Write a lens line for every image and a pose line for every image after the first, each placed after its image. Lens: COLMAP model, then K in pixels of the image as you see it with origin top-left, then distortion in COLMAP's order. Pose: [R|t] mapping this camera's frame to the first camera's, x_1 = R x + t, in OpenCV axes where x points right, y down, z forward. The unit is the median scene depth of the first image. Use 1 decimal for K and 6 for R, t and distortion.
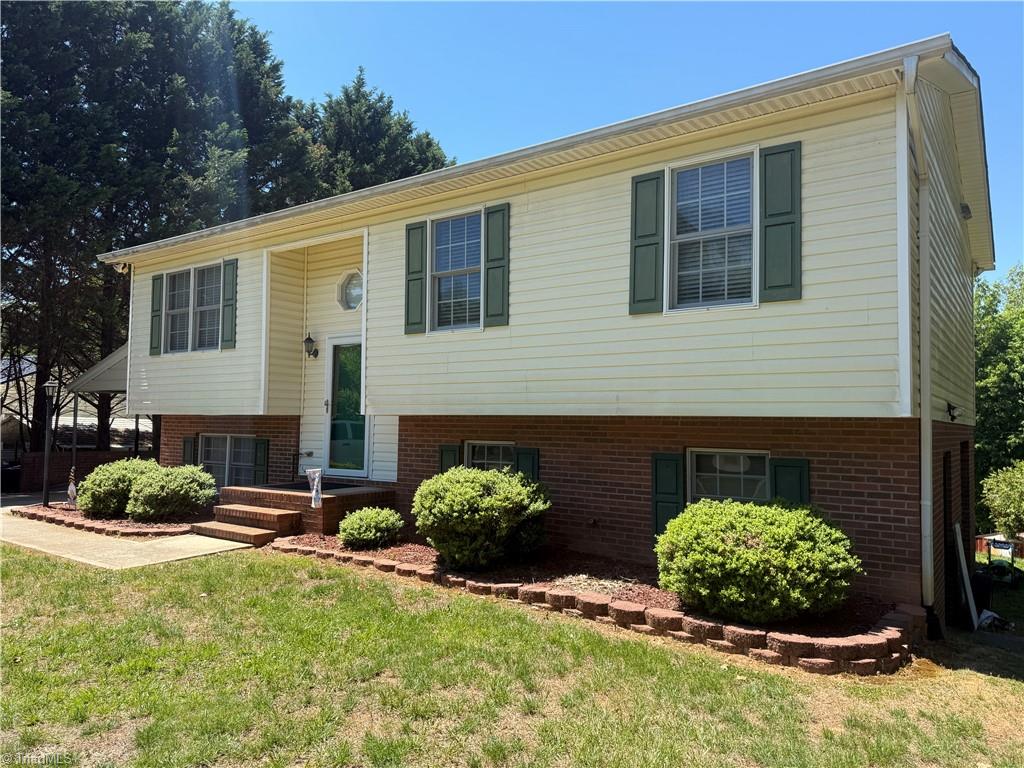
lens RADIAL K [[731.0, 0, 509.7], [0, 731.0, 383.7], [0, 0, 1]] dist [0.044991, -0.071114]
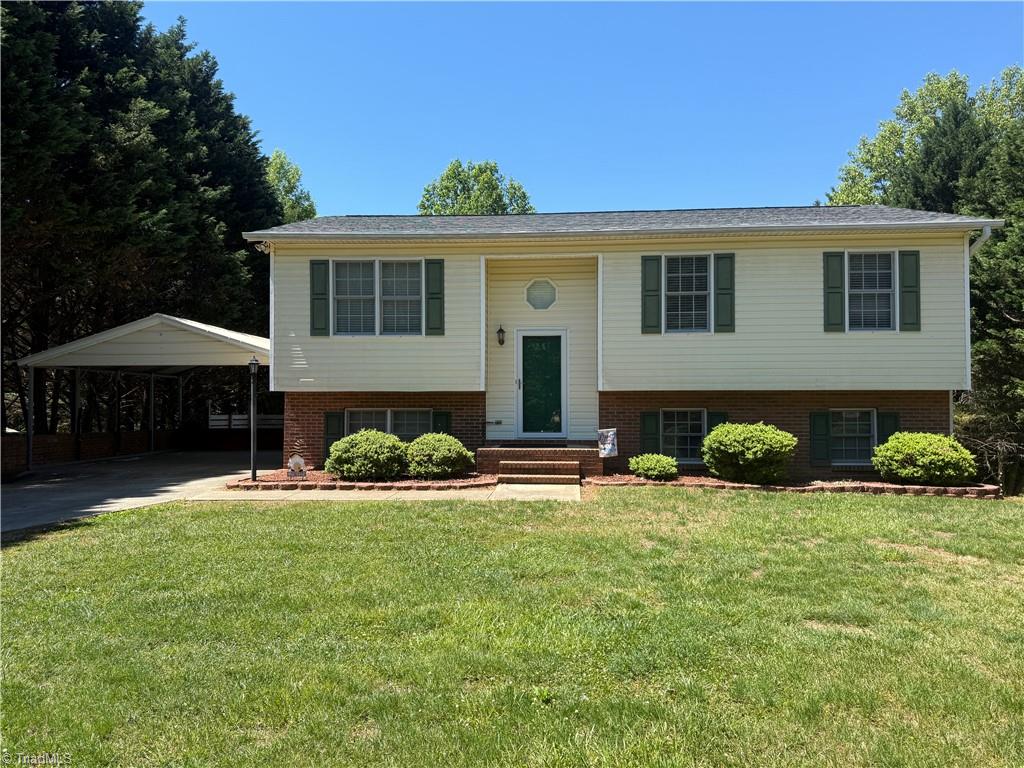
lens RADIAL K [[731.0, 0, 509.9], [0, 731.0, 387.5], [0, 0, 1]] dist [0.044991, -0.071114]
pose [[0.841041, -0.002226, 0.540966, -1.148069], [-0.017732, 0.999341, 0.031680, -0.003520], [-0.540680, -0.036237, 0.840448, -0.058037]]
